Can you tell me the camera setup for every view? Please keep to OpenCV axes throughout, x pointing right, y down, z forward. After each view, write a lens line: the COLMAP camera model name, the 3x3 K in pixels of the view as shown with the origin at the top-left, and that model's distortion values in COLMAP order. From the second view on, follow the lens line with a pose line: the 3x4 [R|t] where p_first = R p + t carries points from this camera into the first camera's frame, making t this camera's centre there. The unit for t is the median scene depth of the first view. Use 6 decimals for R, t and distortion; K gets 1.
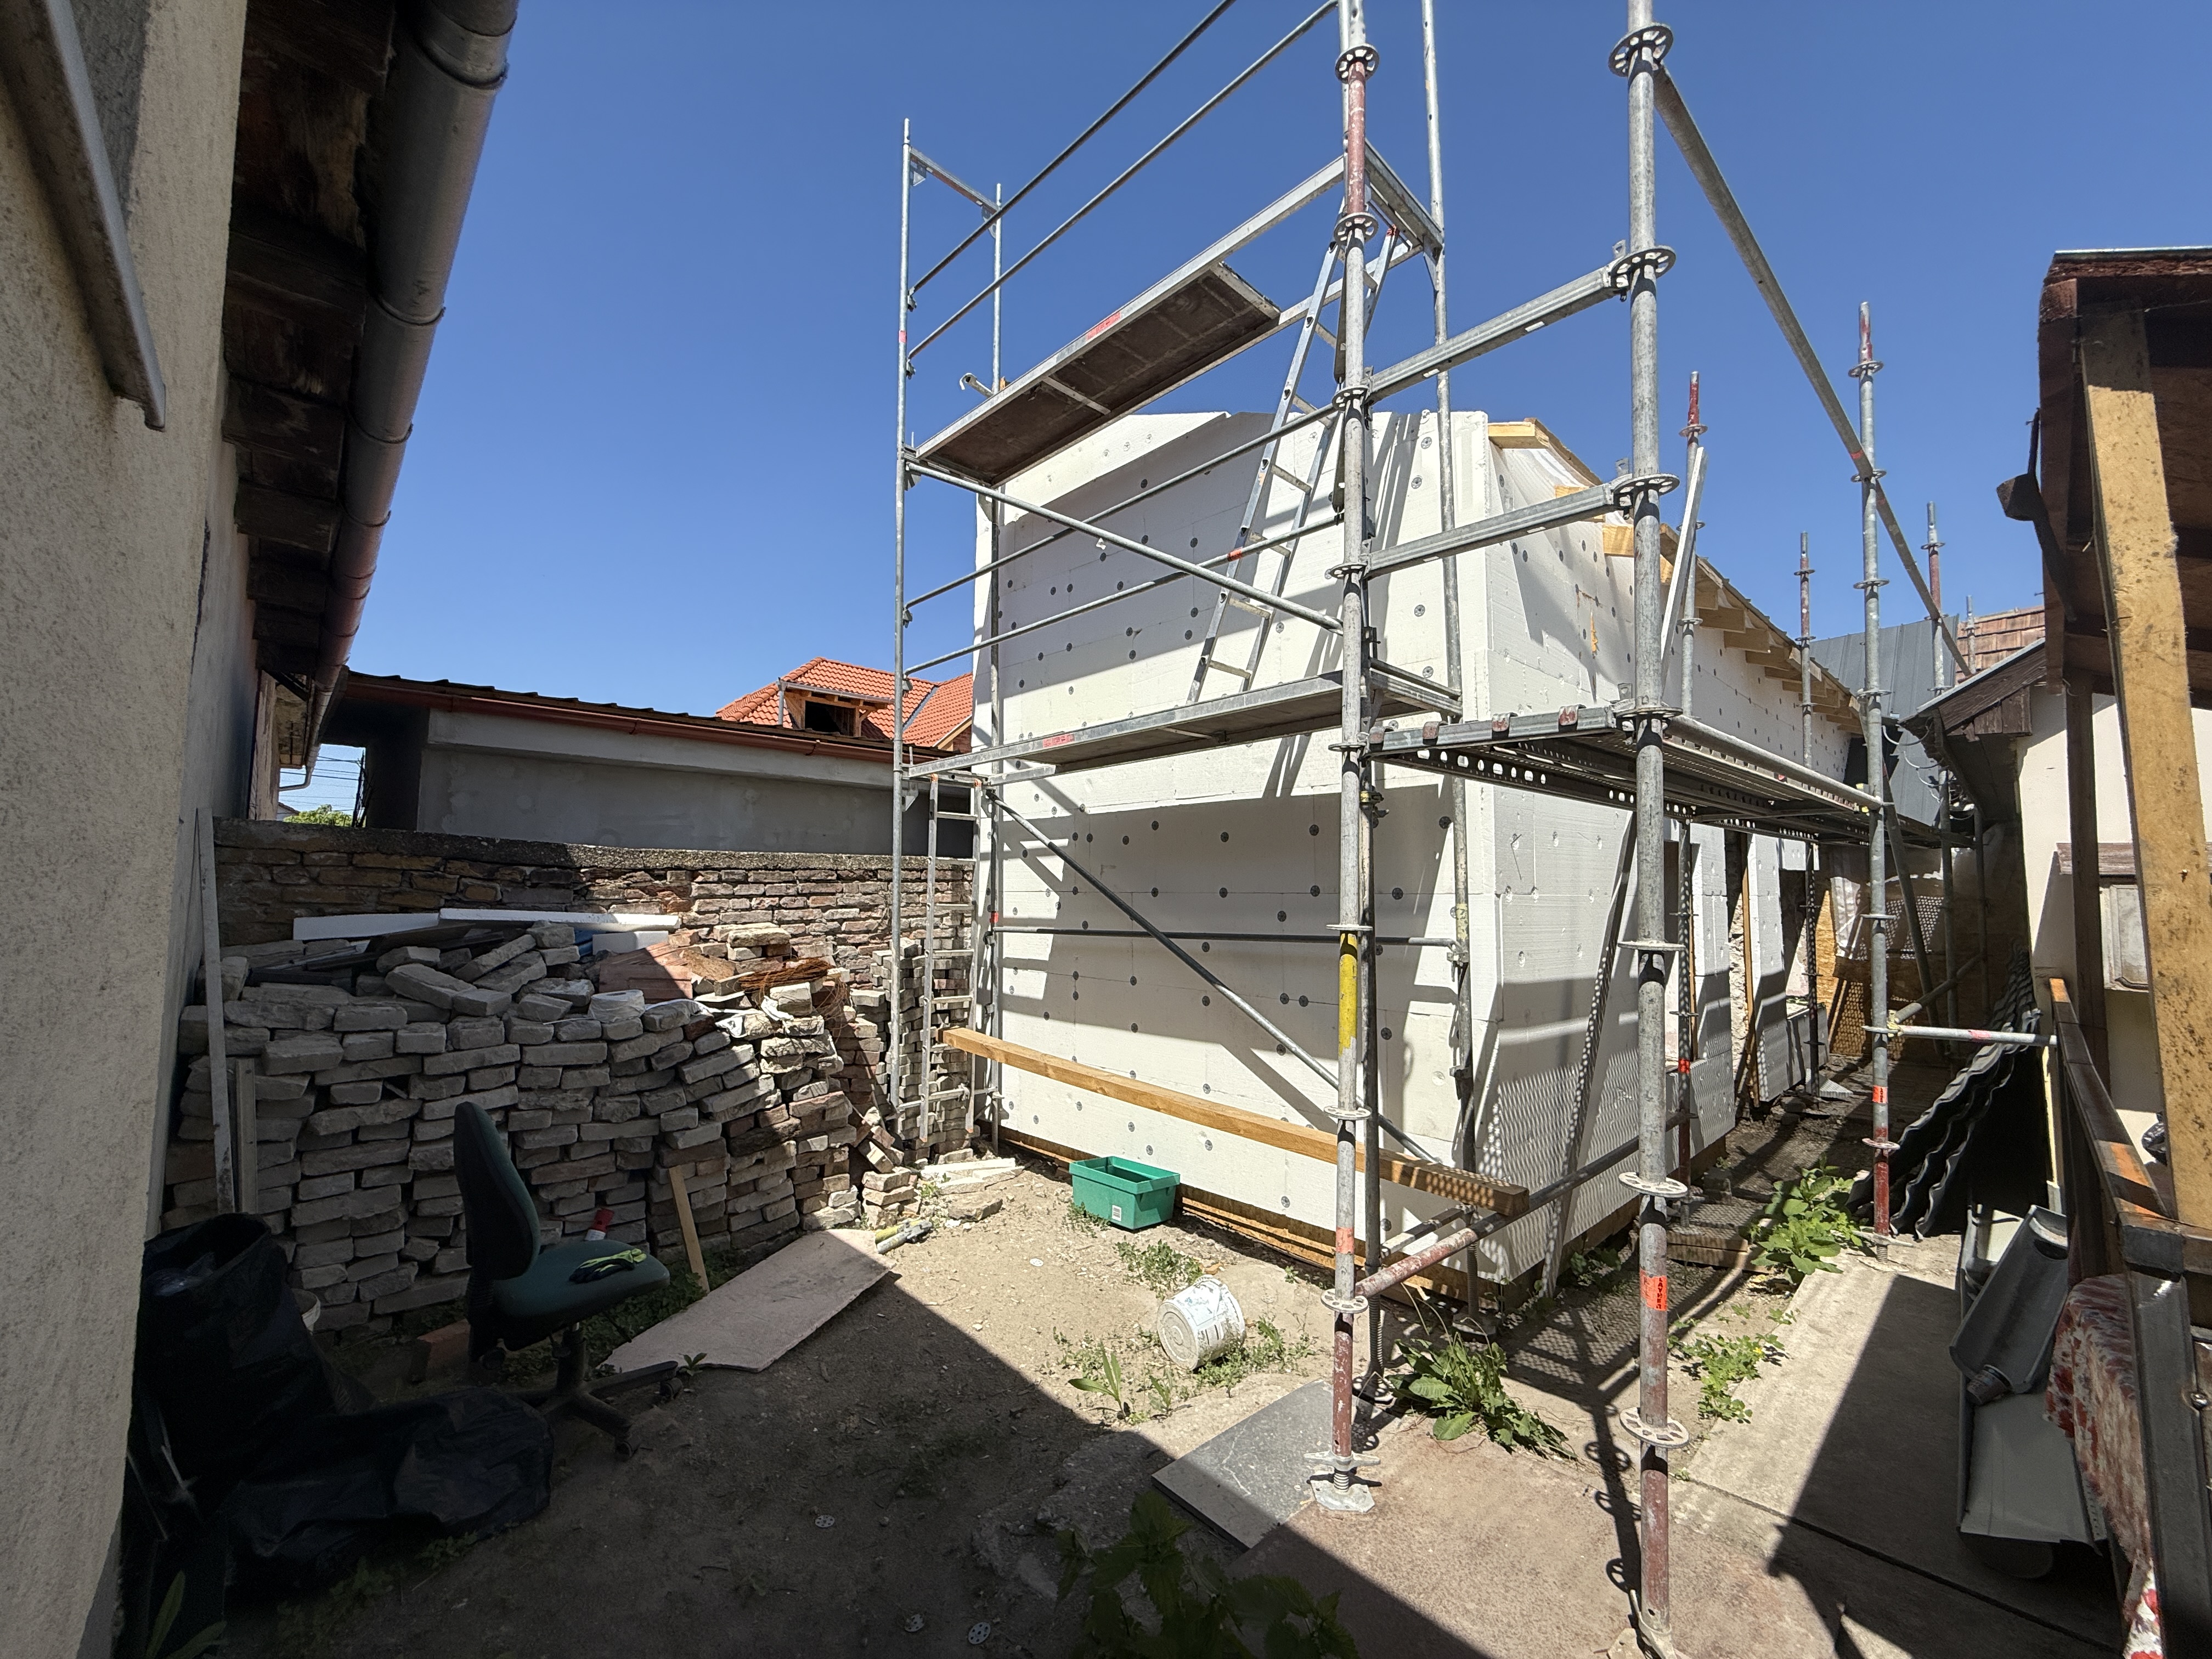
lens RADIAL K [[877.7, 0, 1096.6], [0, 877.7, 828.1], [0, 0, 1]] dist [0.002064, 0.000300]
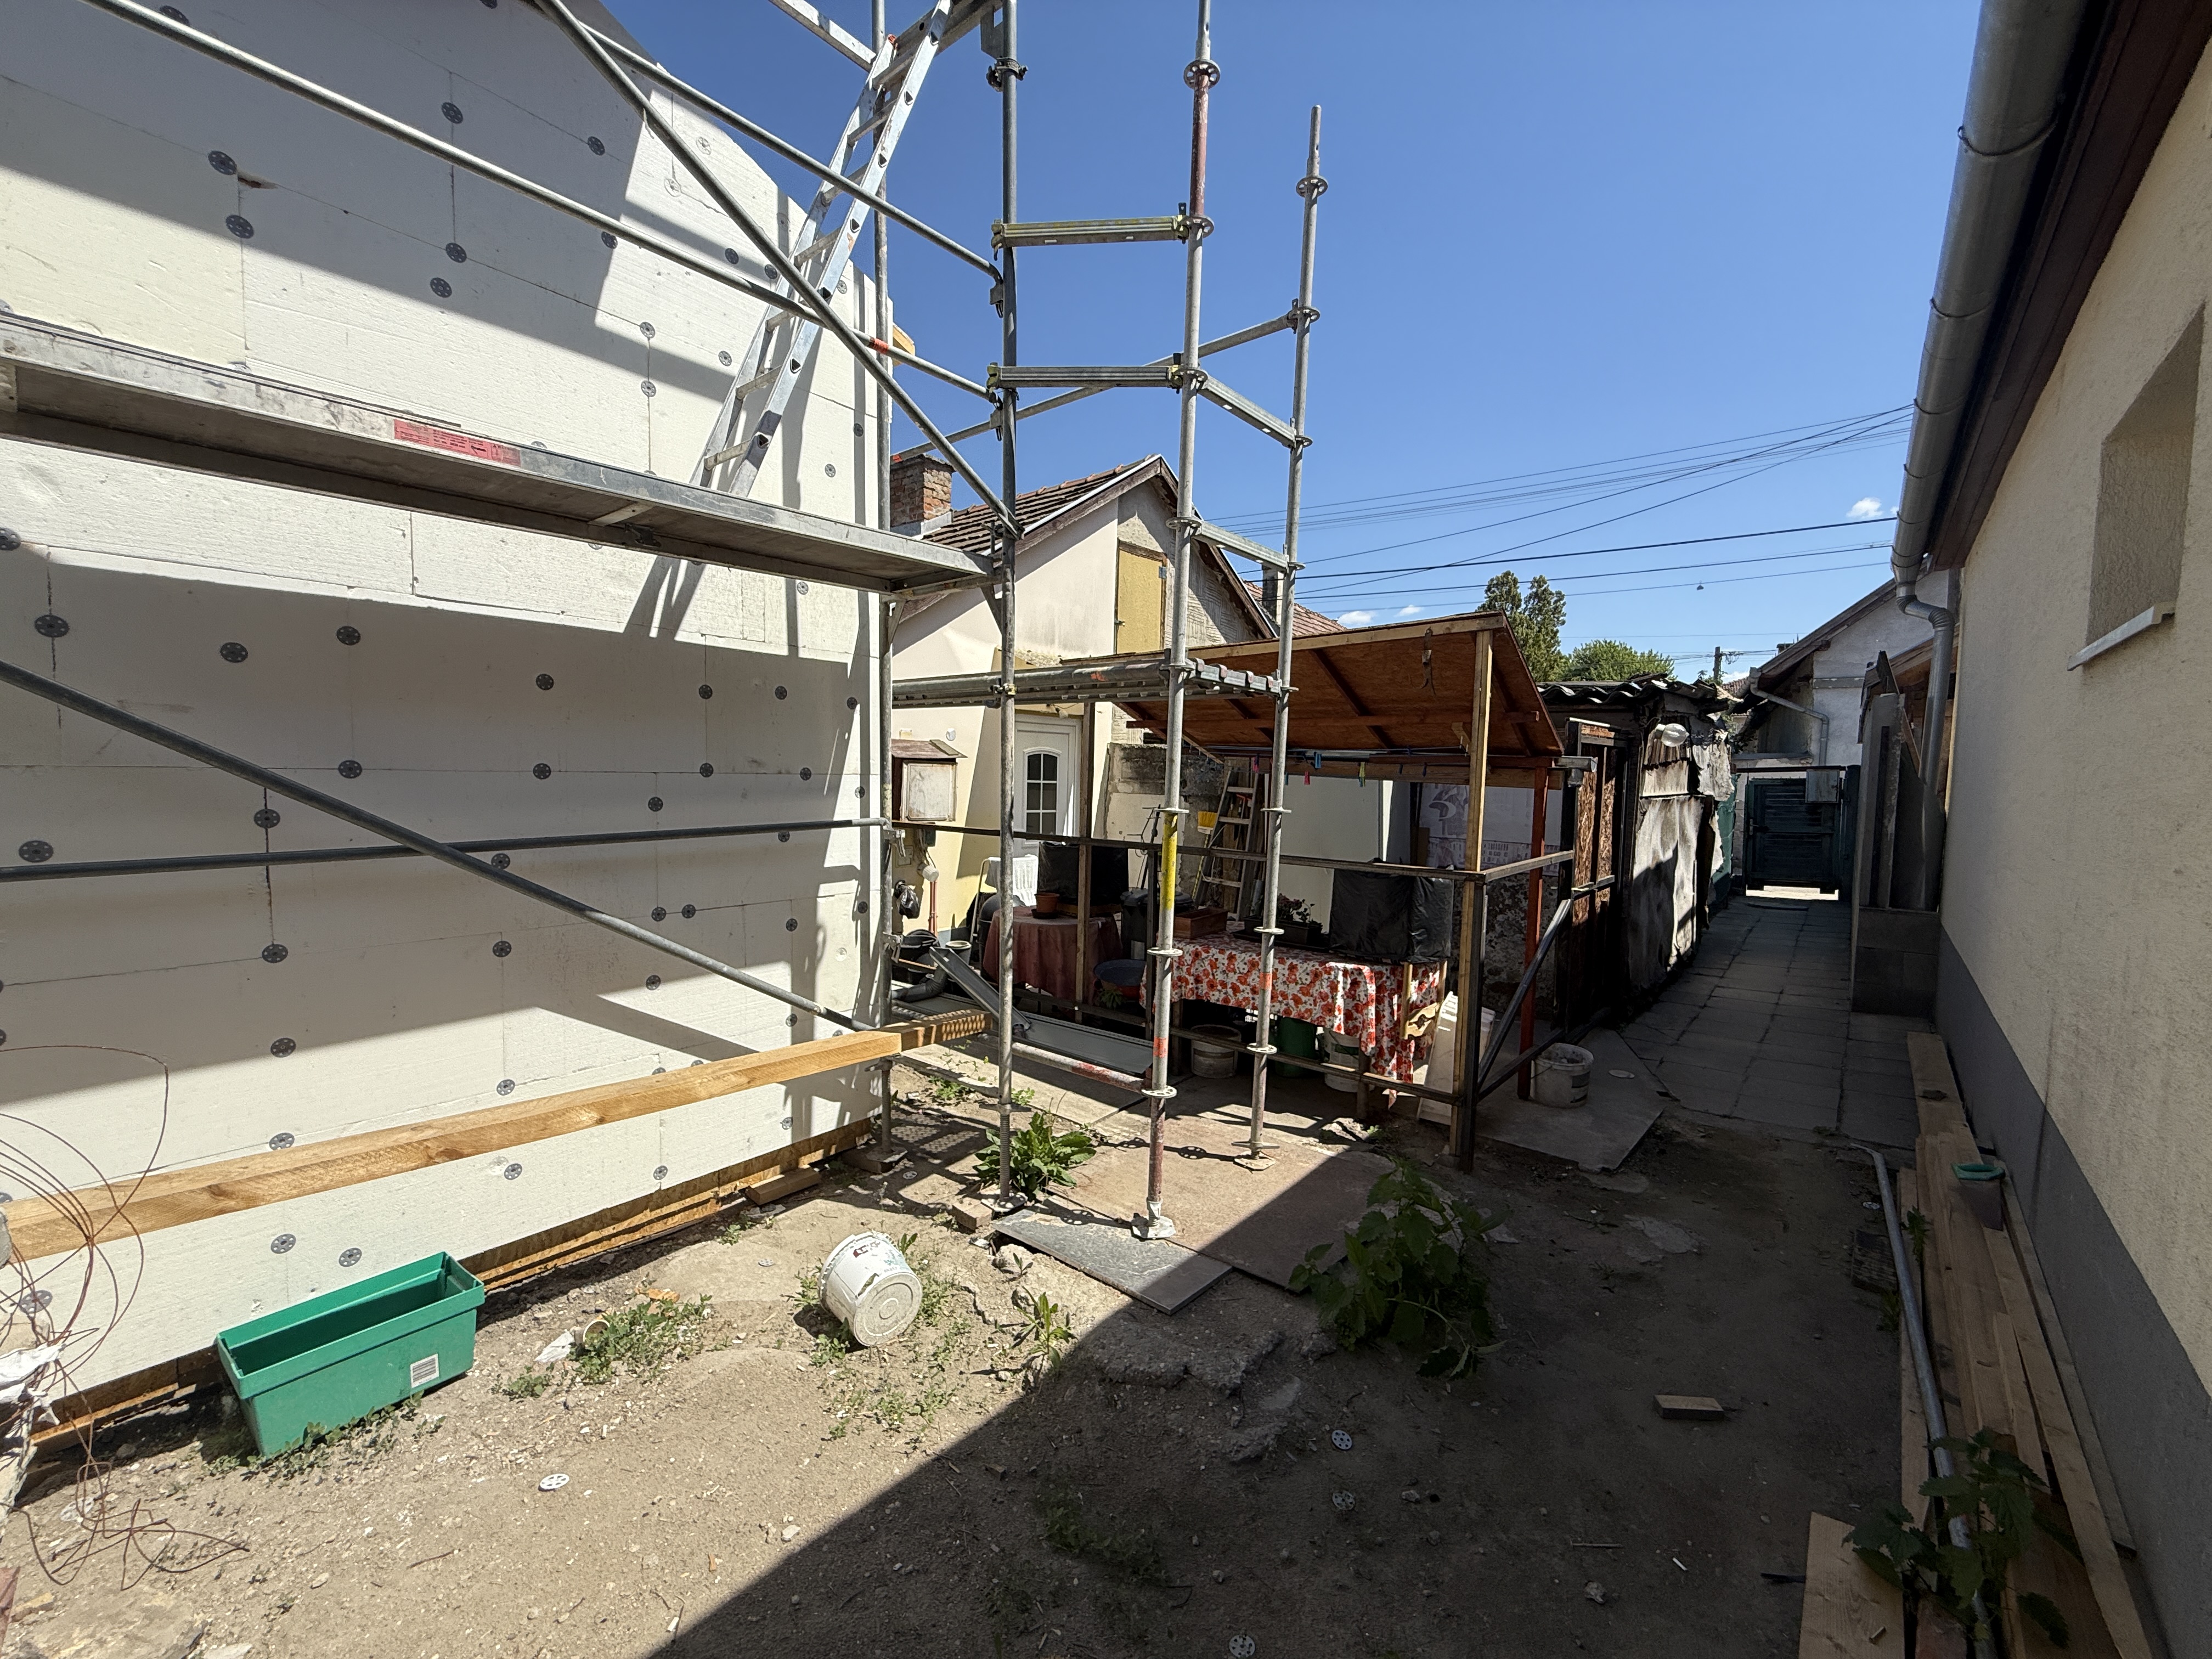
lens RADIAL K [[877.7, 0, 1096.6], [0, 877.7, 828.1], [0, 0, 1]] dist [0.002064, 0.000300]
pose [[-0.111736, -0.074240, 0.990961, -0.558200], [-0.094164, 0.993509, 0.063814, 0.039131], [-0.989266, -0.086183, -0.118002, 0.723749]]
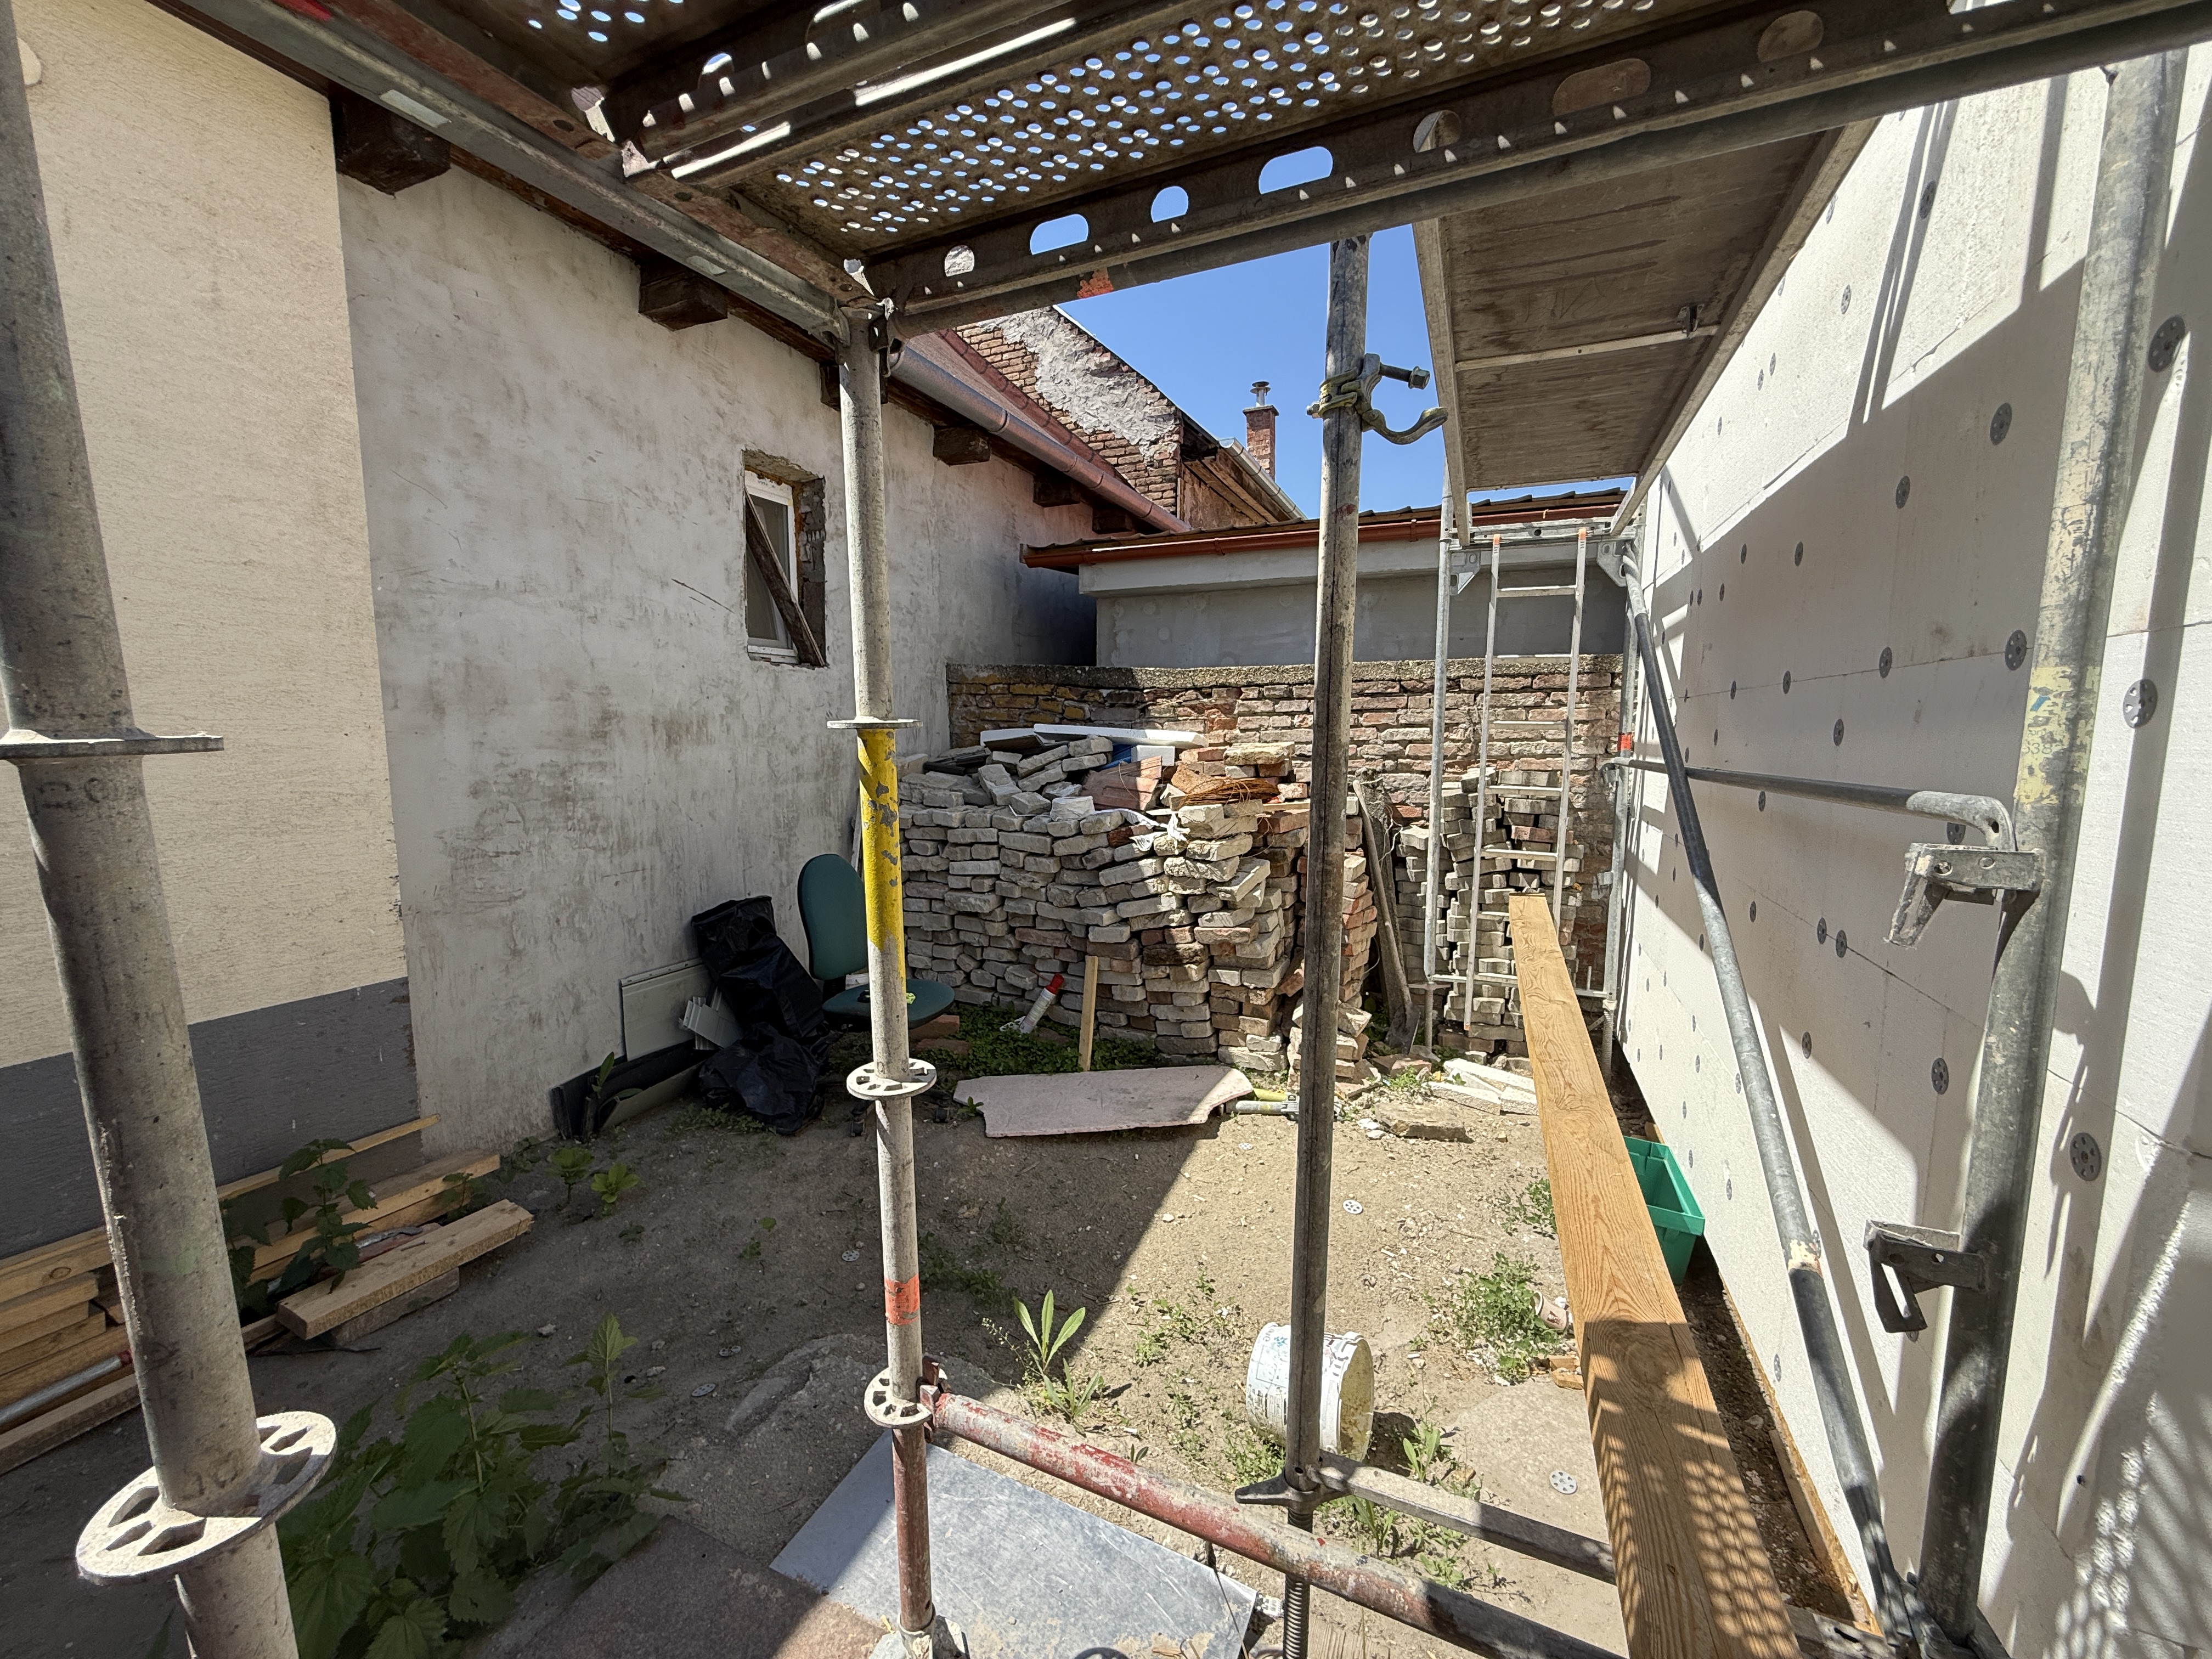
lens RADIAL K [[877.7, 0, 1096.6], [0, 877.7, 828.1], [0, 0, 1]] dist [0.002064, 0.000300]
pose [[0.390982, 0.100889, -0.914852, 0.452894], [0.069509, 0.987899, 0.138650, 0.064920], [0.917770, -0.117800, 0.379238, 0.532562]]
